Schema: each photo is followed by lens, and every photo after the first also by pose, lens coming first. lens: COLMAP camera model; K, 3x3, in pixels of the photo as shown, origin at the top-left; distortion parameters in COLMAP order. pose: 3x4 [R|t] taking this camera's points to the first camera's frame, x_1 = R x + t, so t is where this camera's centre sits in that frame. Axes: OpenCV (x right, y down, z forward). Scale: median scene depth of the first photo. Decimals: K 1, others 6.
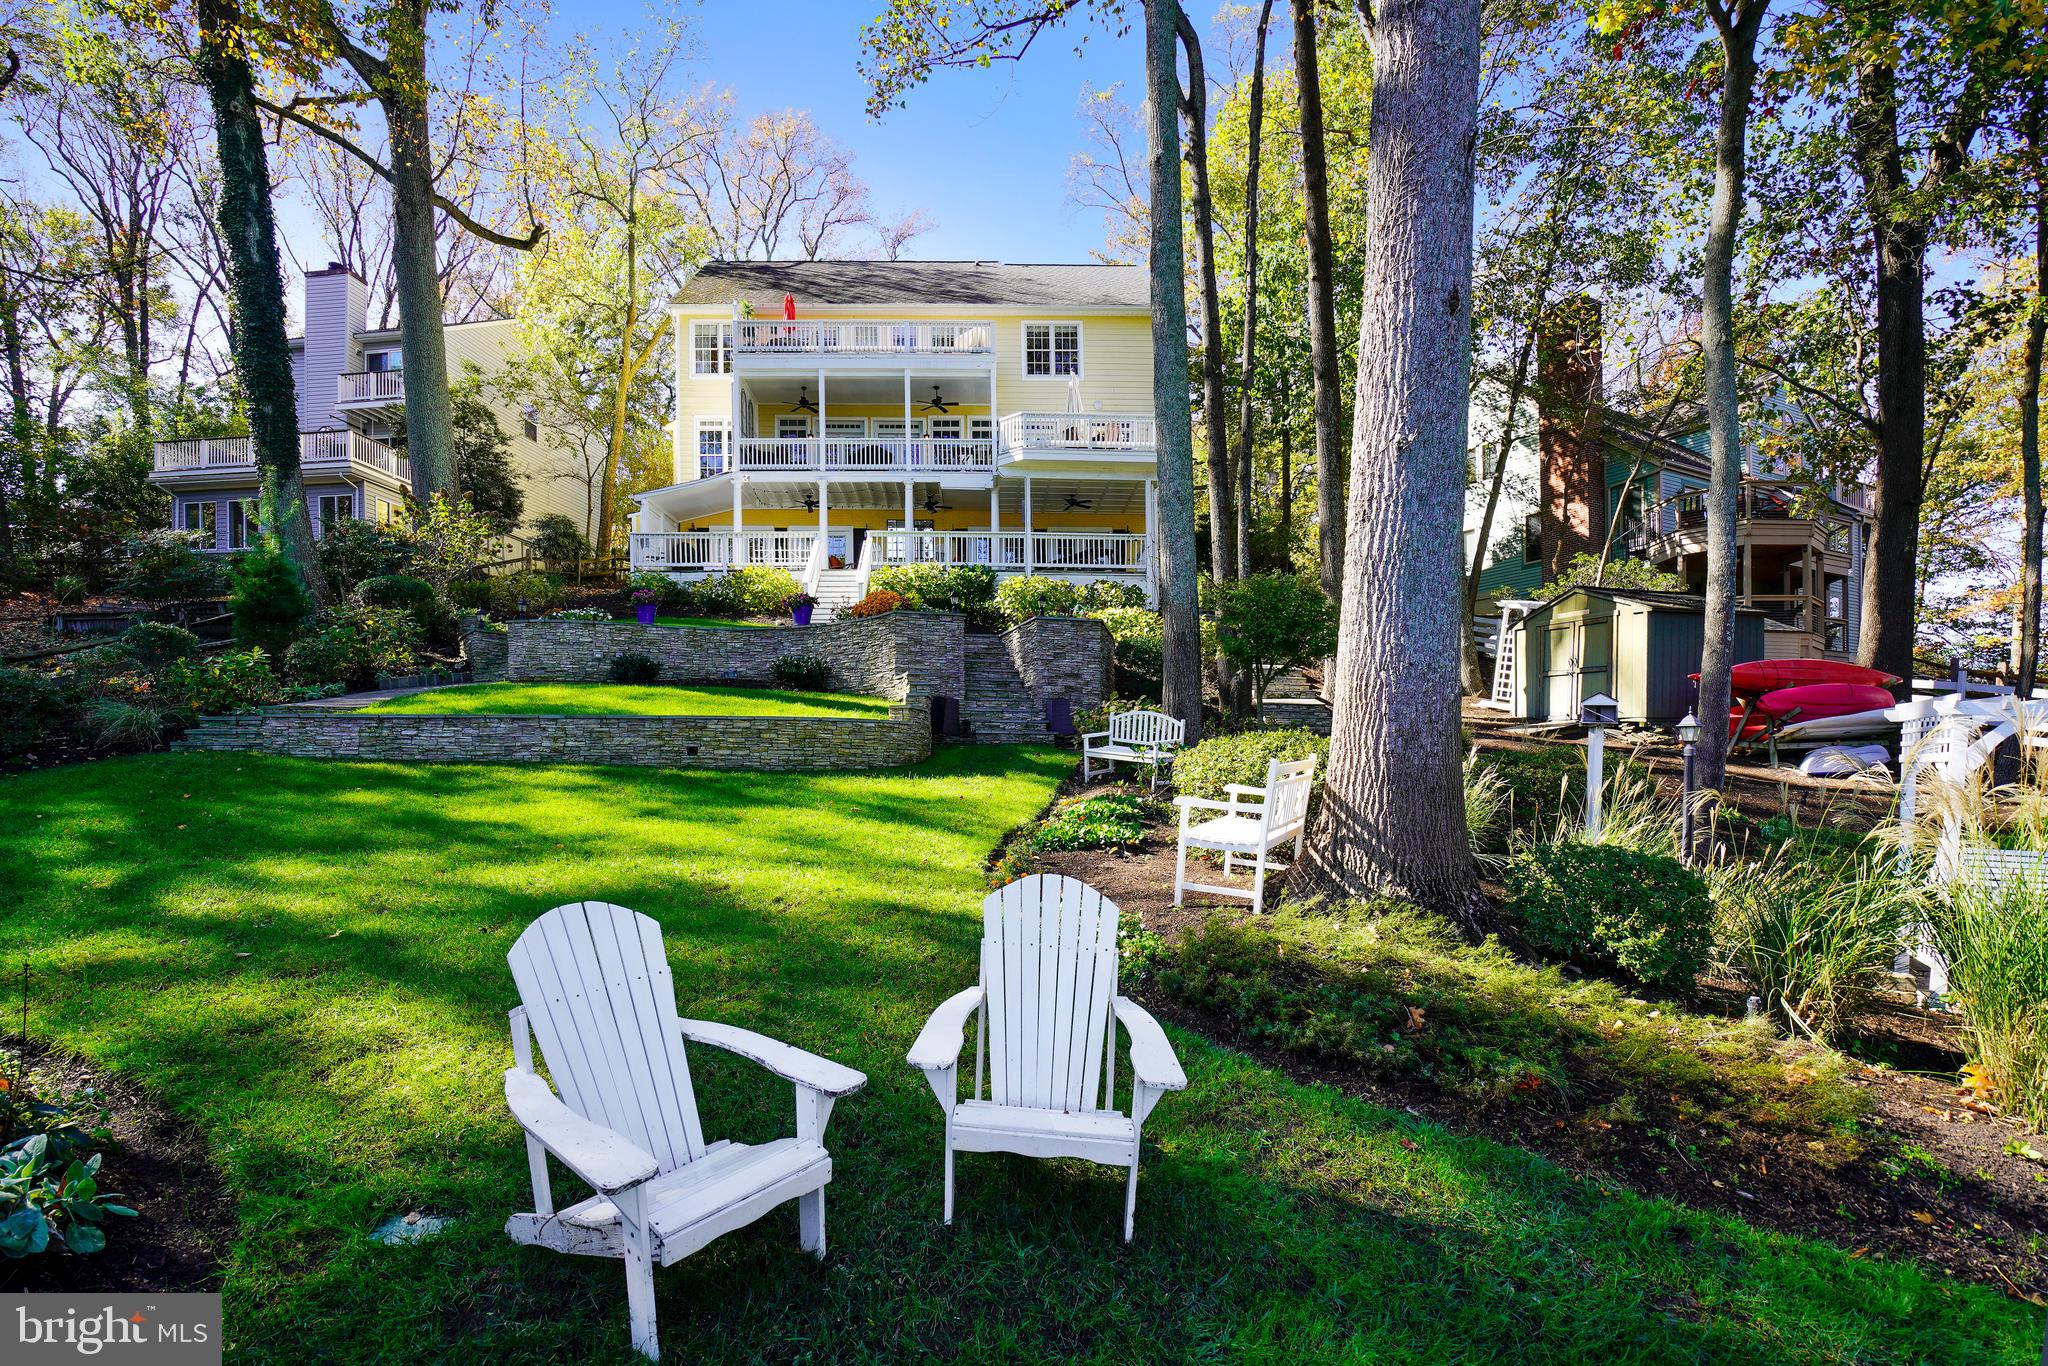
lens RADIAL K [[887.0, 0, 1024.0], [0, 887.0, 683.0], [0, 0, 1]] dist [-0.018087, -0.000311]
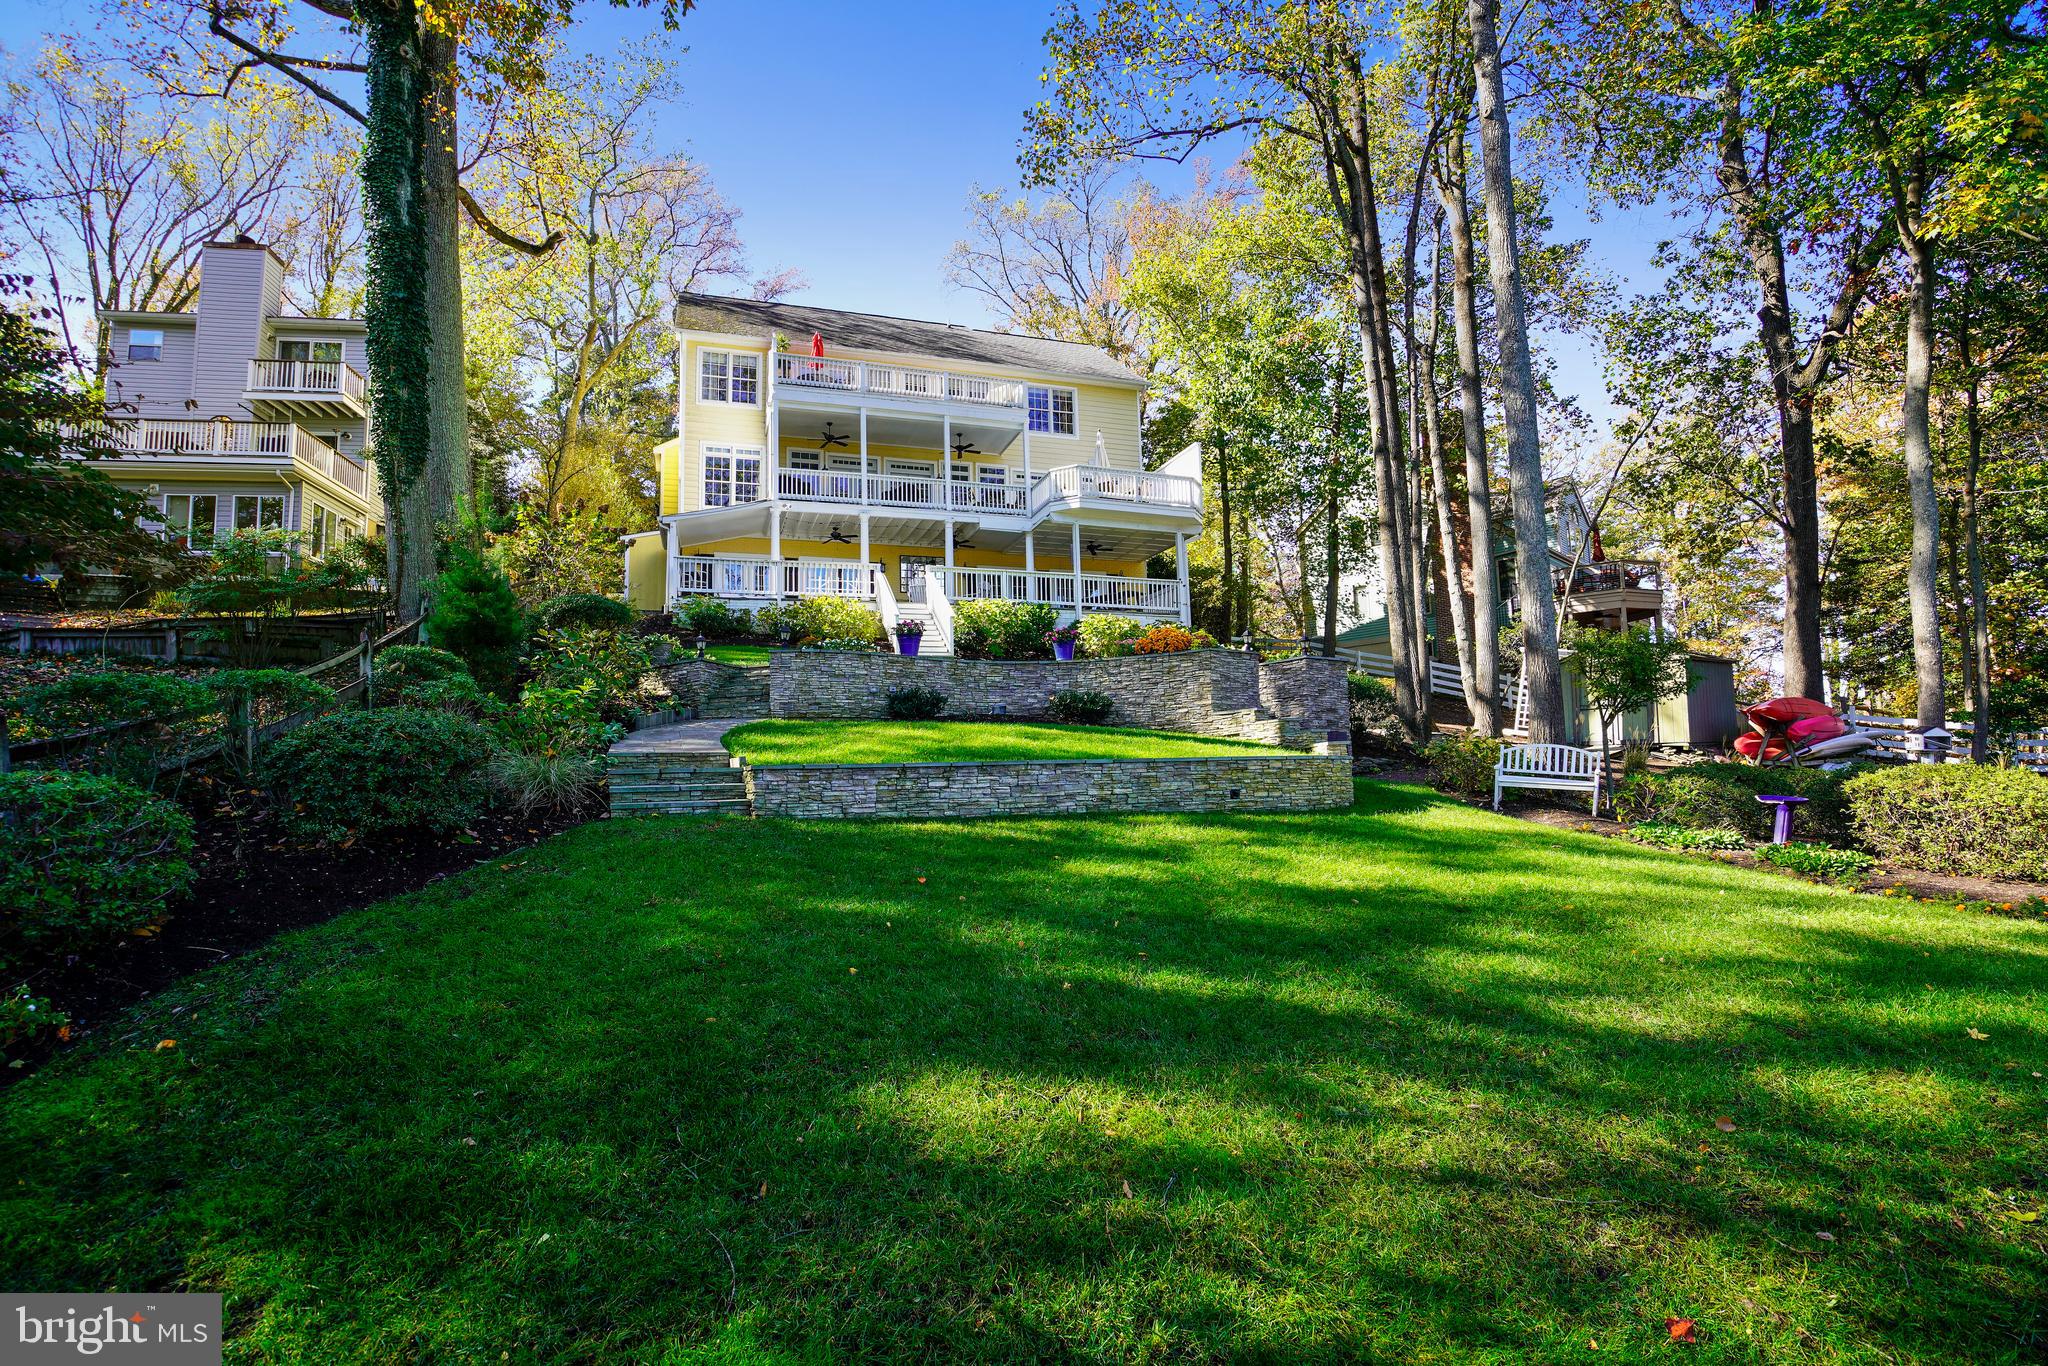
lens RADIAL K [[810.1, 0, 1022.5], [0, 810.1, 629.1], [0, 0, 1]] dist [-0.015276, 0.000011]
pose [[0.965575, 0.024477, 0.258972, -0.284143], [0.001470, 0.995034, -0.099528, -0.004927], [-0.260122, 0.096483, 0.960743, 0.072506]]
